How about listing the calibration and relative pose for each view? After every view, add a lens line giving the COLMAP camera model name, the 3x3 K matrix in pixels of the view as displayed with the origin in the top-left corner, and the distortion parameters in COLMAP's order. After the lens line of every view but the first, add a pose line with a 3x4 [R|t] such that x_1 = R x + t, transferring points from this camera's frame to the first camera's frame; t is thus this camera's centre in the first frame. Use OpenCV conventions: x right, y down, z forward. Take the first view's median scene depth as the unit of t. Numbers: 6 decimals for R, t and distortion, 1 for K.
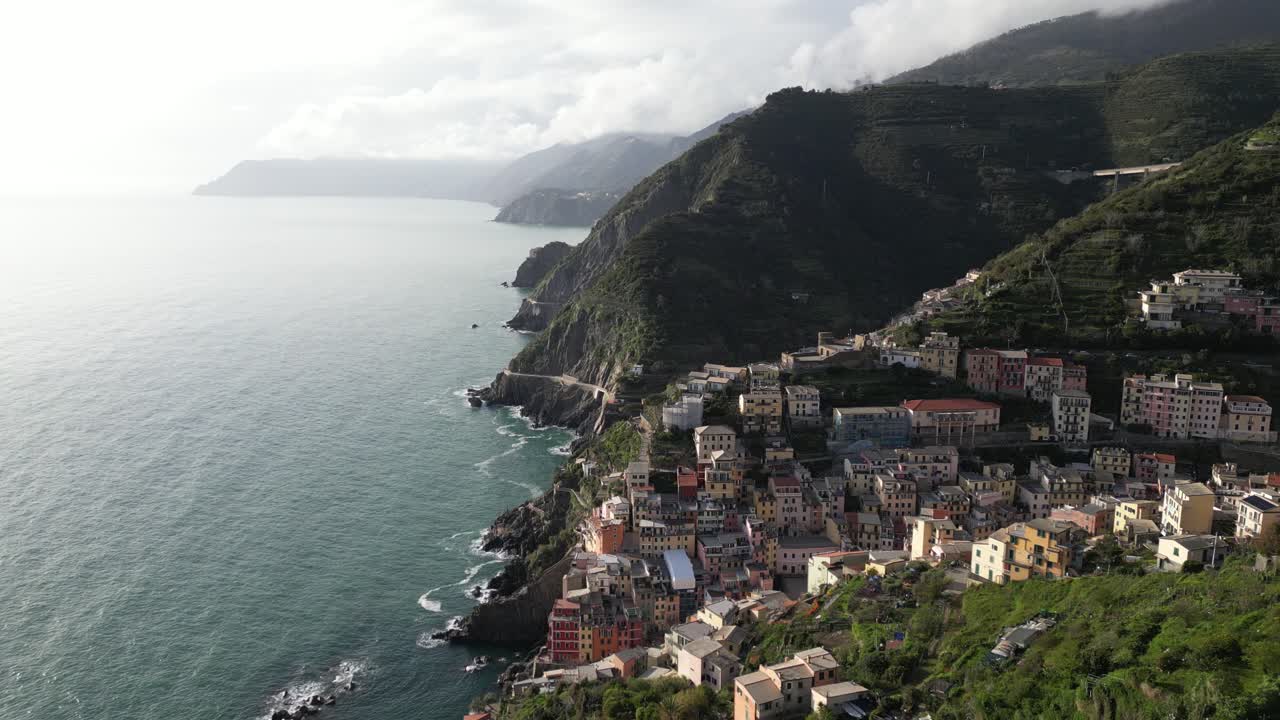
lens RADIAL K [[909.9, 0, 637.7], [0, 909.9, 342.2], [0, 0, 1]] dist [0.119537, -0.168363]
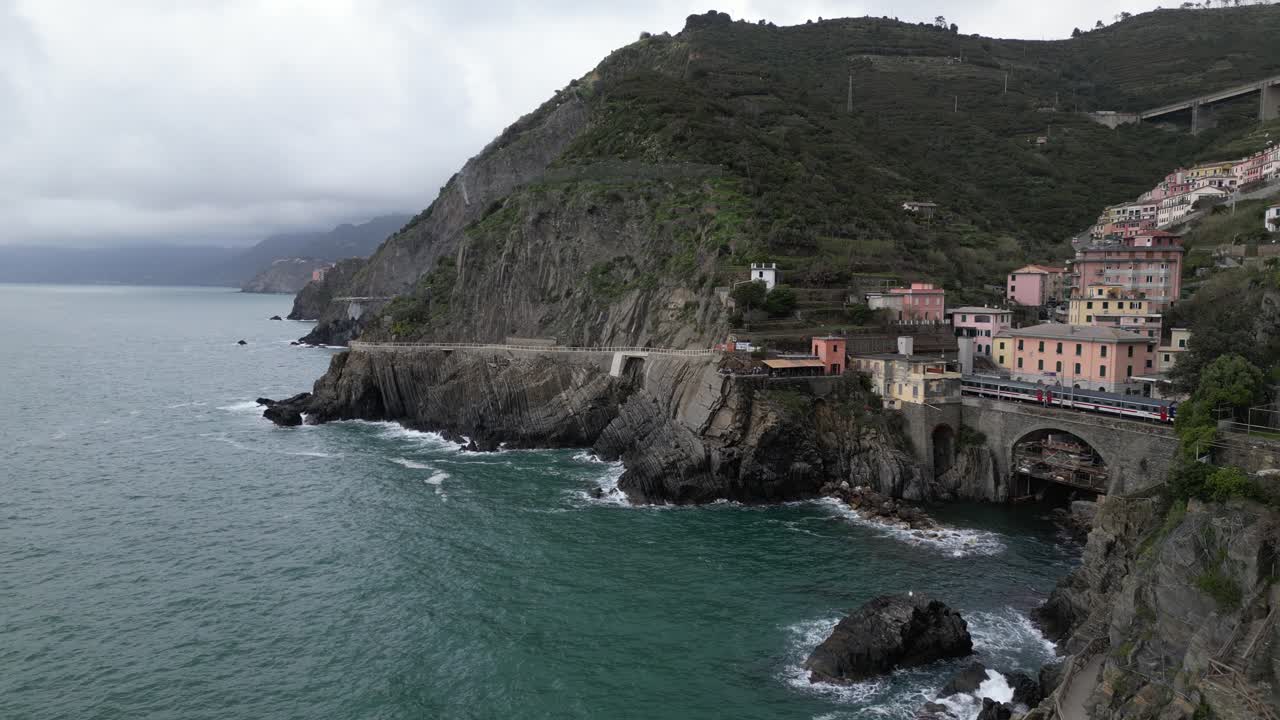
lens RADIAL K [[903.0, 0, 640.0], [0, 903.0, 360.0], [0, 0, 1]] dist [0.078316, -0.068825]
pose [[0.964296, -0.017610, 0.264240, -0.227464], [0.042094, 0.995294, -0.087283, 0.144684], [-0.261459, 0.095289, 0.960499, 0.977476]]
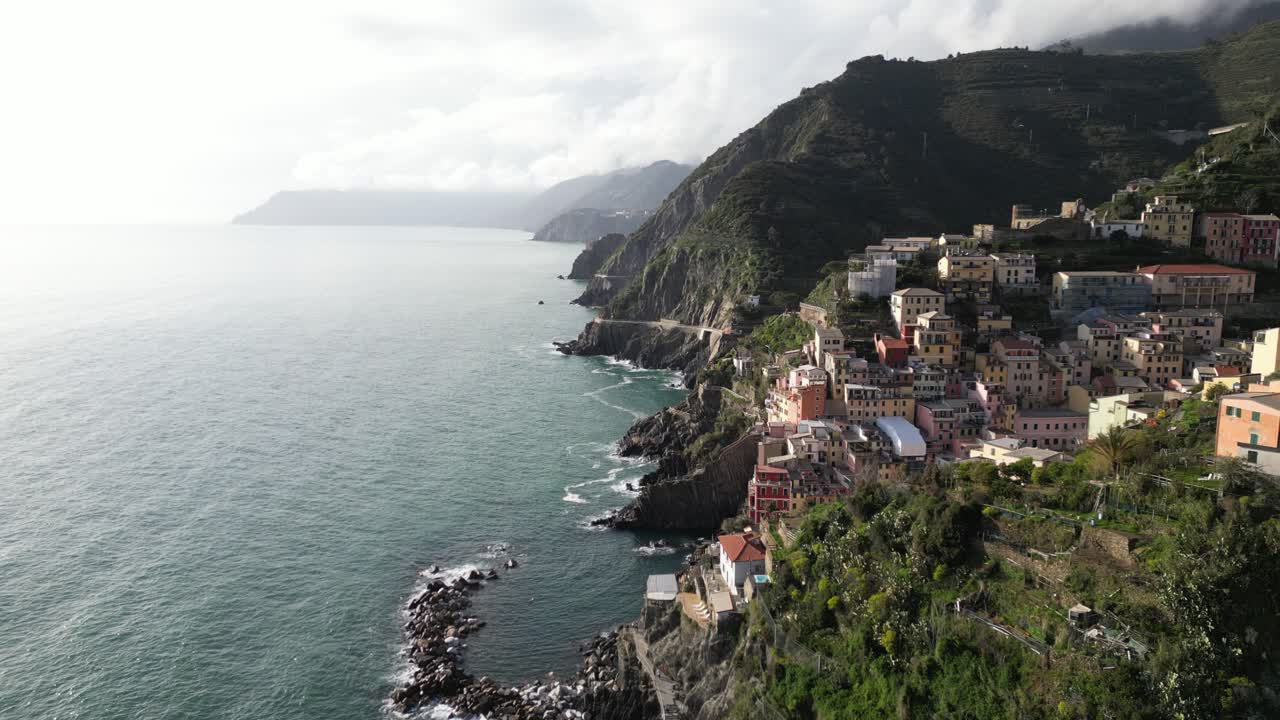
lens RADIAL K [[903.0, 0, 640.0], [0, 903.0, 360.0], [0, 0, 1]] dist [0.078316, -0.068825]
pose [[0.999726, 0.002834, -0.023248, -0.138544], [-0.003331, 0.999766, -0.021397, 0.163048], [0.023182, 0.021469, 0.999501, 0.151291]]
